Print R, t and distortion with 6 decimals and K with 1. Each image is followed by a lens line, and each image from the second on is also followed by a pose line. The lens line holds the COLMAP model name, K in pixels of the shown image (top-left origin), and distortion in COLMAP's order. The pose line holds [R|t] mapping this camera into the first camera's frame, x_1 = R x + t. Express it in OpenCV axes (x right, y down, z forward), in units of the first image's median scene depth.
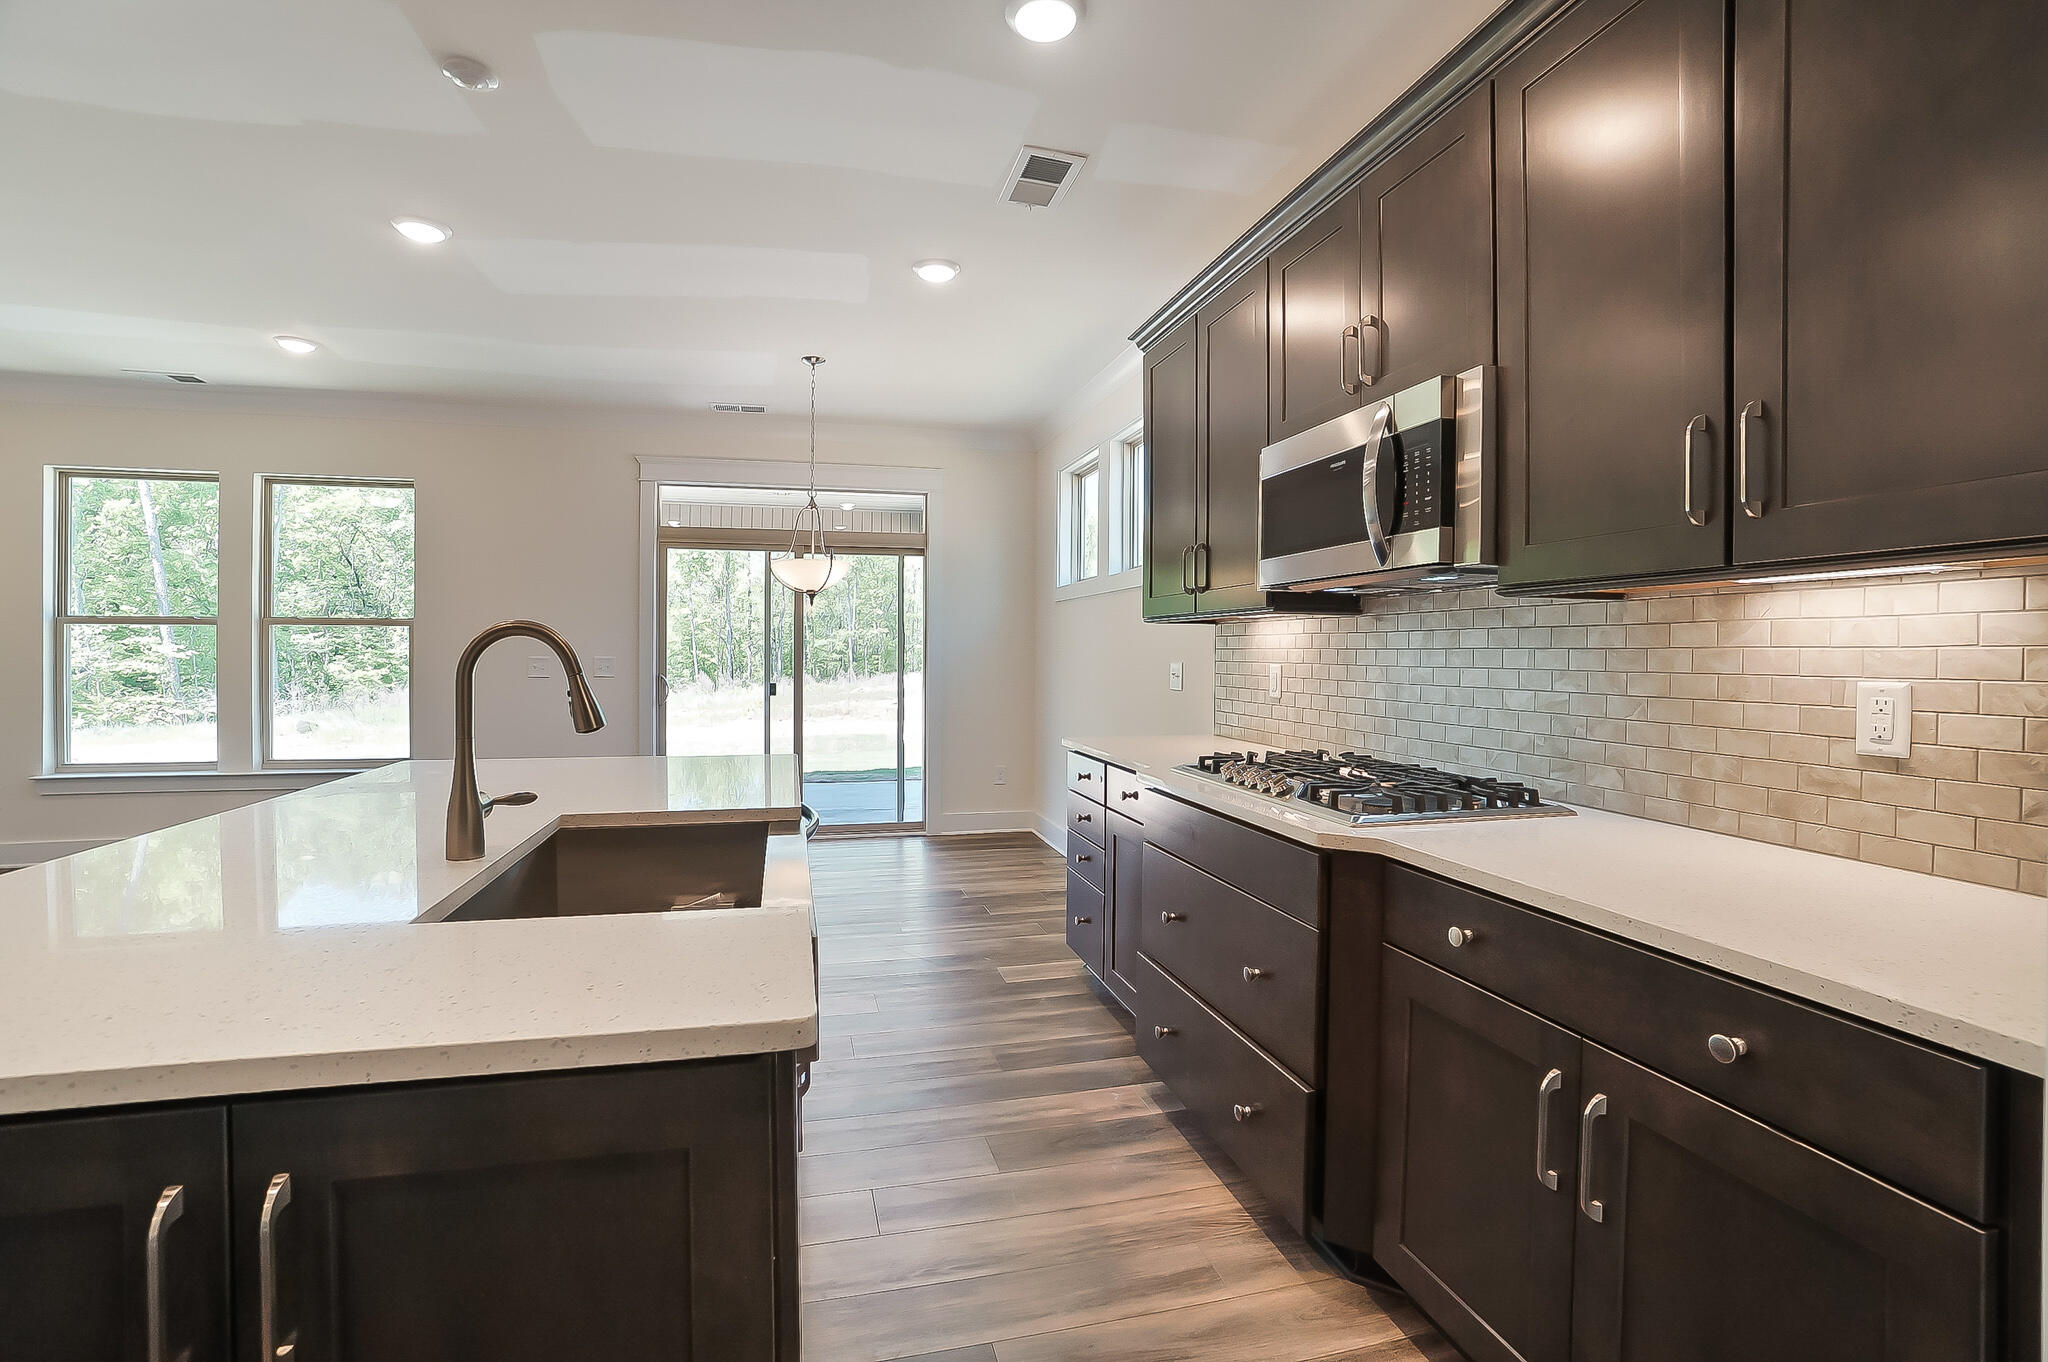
lens RADIAL K [[928.1, 0, 1001.9], [0, 928.1, 668.3], [0, 0, 1]] dist [-0.064611, 0.020213]
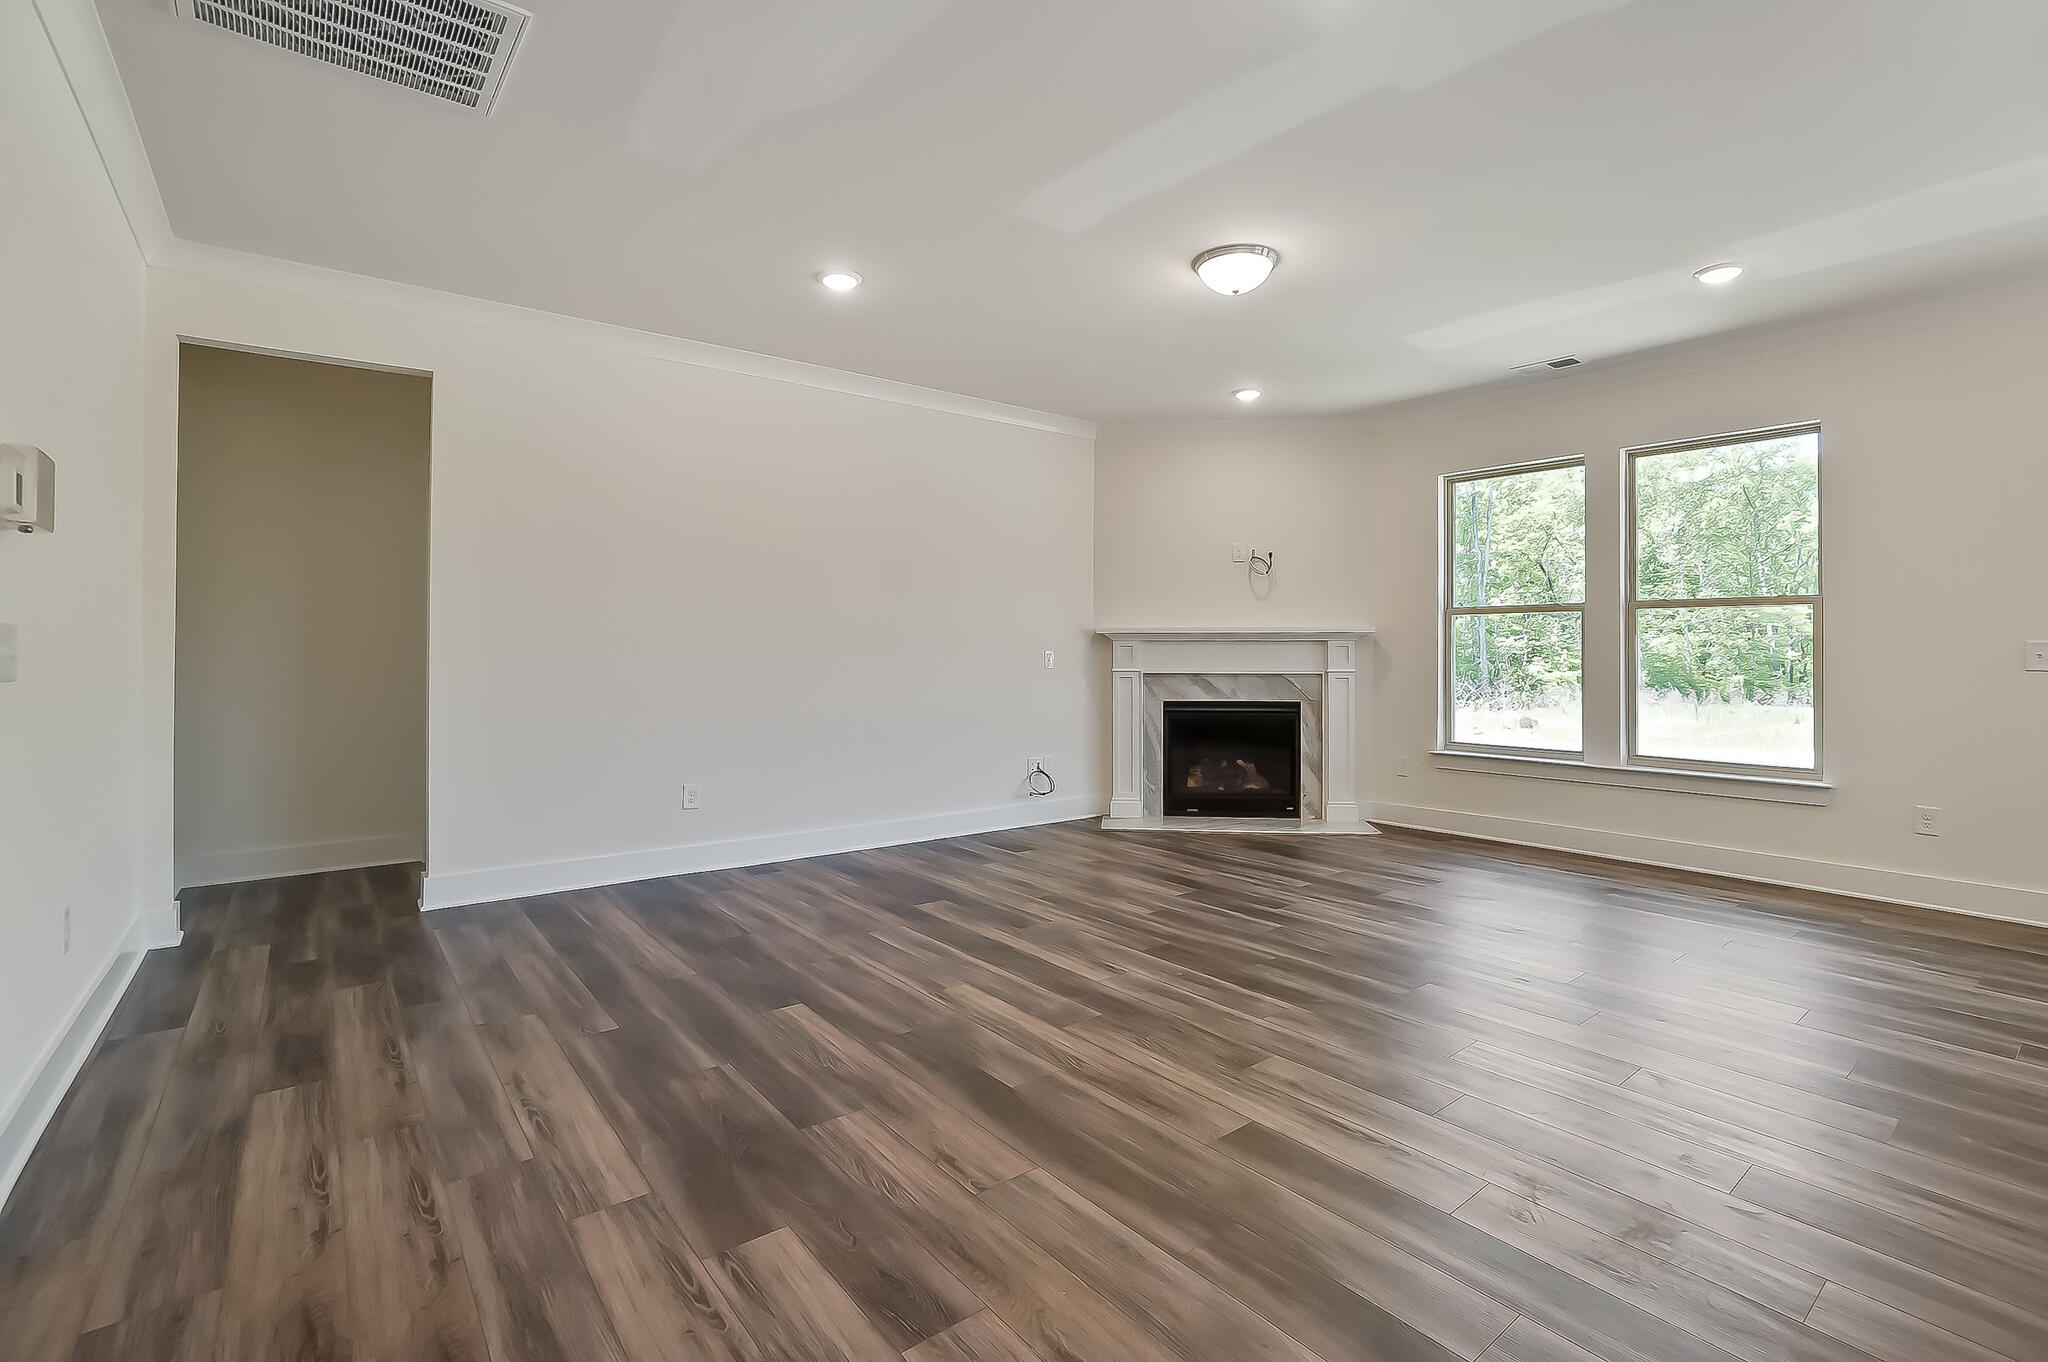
lens RADIAL K [[928.1, 0, 1001.9], [0, 928.1, 668.3], [0, 0, 1]] dist [-0.064611, 0.020213]
pose [[0.402031, 0.012517, -0.915541, -0.272187], [-0.014945, 0.999863, 0.007107, 0.018842], [0.915504, 0.010825, 0.402163, 0.030566]]
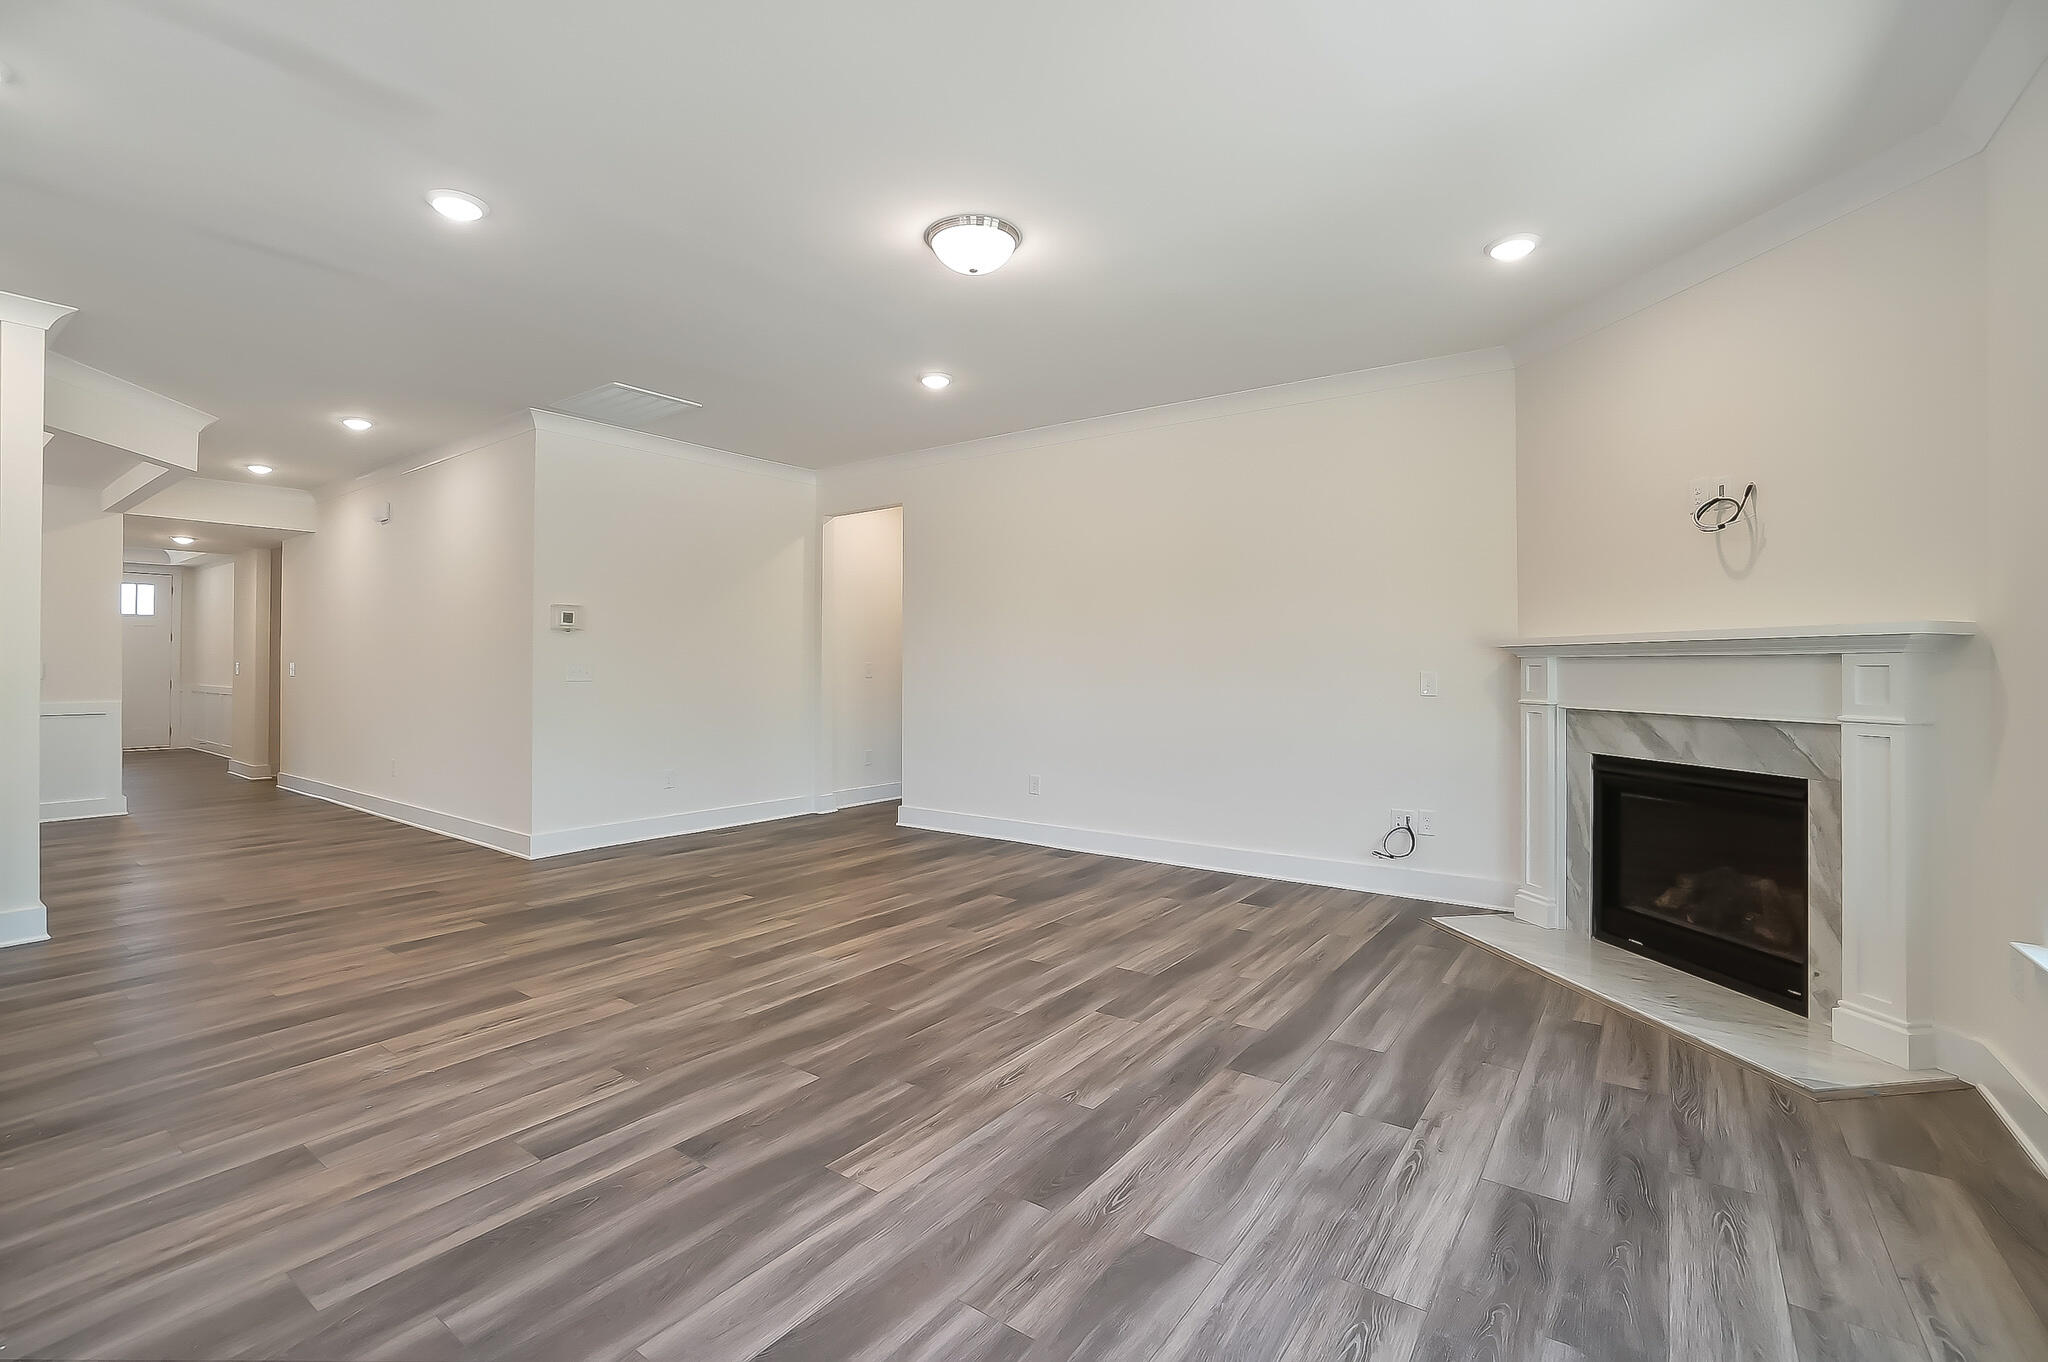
lens RADIAL K [[913.5, 0, 1014.9], [0, 913.5, 661.2], [0, 0, 1]] dist [-0.055799, 0.019843]
pose [[-0.764673, -0.005702, -0.644393, -0.488651], [-0.014119, 0.999869, 0.007907, -0.010606], [0.644264, 0.015144, -0.764653, 1.086187]]
